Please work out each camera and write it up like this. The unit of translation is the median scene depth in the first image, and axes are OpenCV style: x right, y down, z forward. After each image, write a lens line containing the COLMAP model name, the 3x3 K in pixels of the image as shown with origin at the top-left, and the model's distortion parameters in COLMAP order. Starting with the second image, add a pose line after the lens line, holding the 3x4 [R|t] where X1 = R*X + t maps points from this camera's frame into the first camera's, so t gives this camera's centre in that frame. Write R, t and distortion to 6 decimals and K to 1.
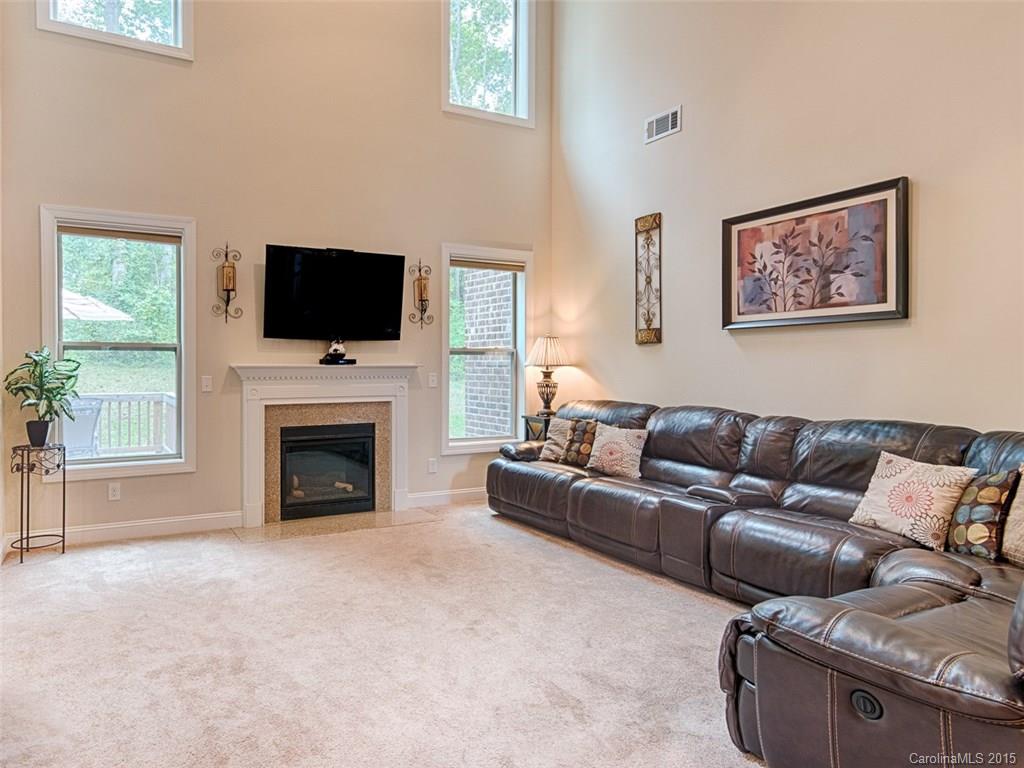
lens RADIAL K [[565.3, 0, 495.1], [0, 565.3, 374.8], [0, 0, 1]] dist [0.022989, -0.002582]
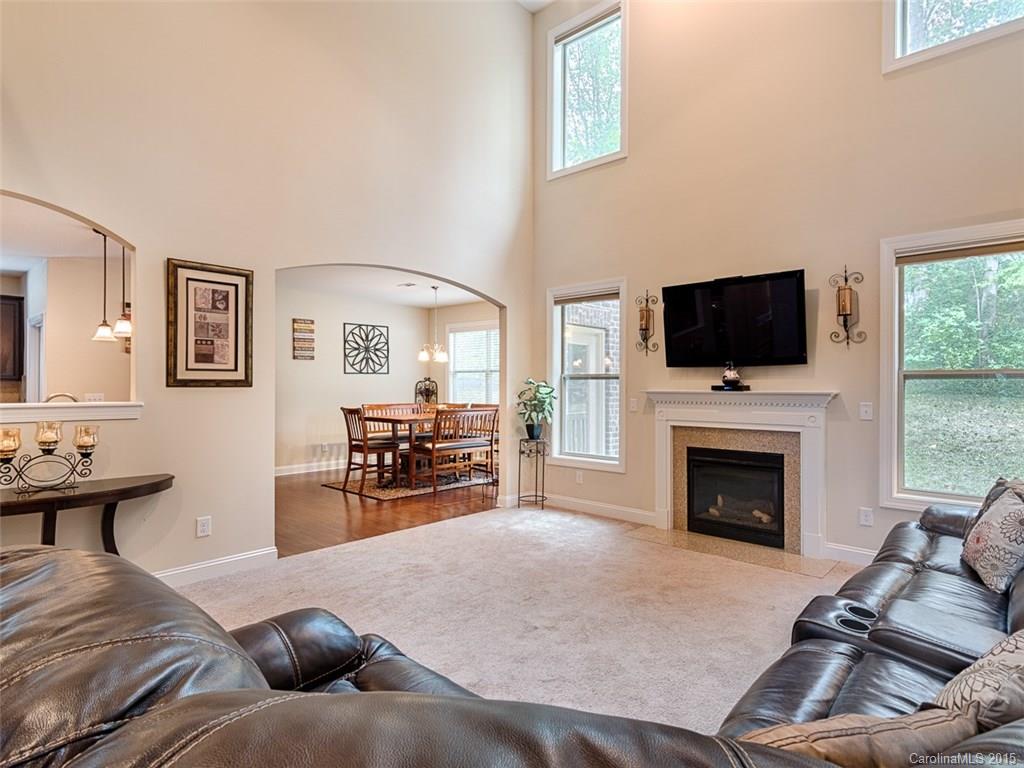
lens RADIAL K [[565.3, 0, 554.9], [0, 565.3, 389.4], [0, 0, 1]] dist [0.022989, -0.002582]
pose [[0.412329, 0.005487, -0.911019, 0.525926], [-0.022343, 0.999742, -0.004091, -0.009635], [0.910761, 0.022041, 0.412345, 0.300736]]
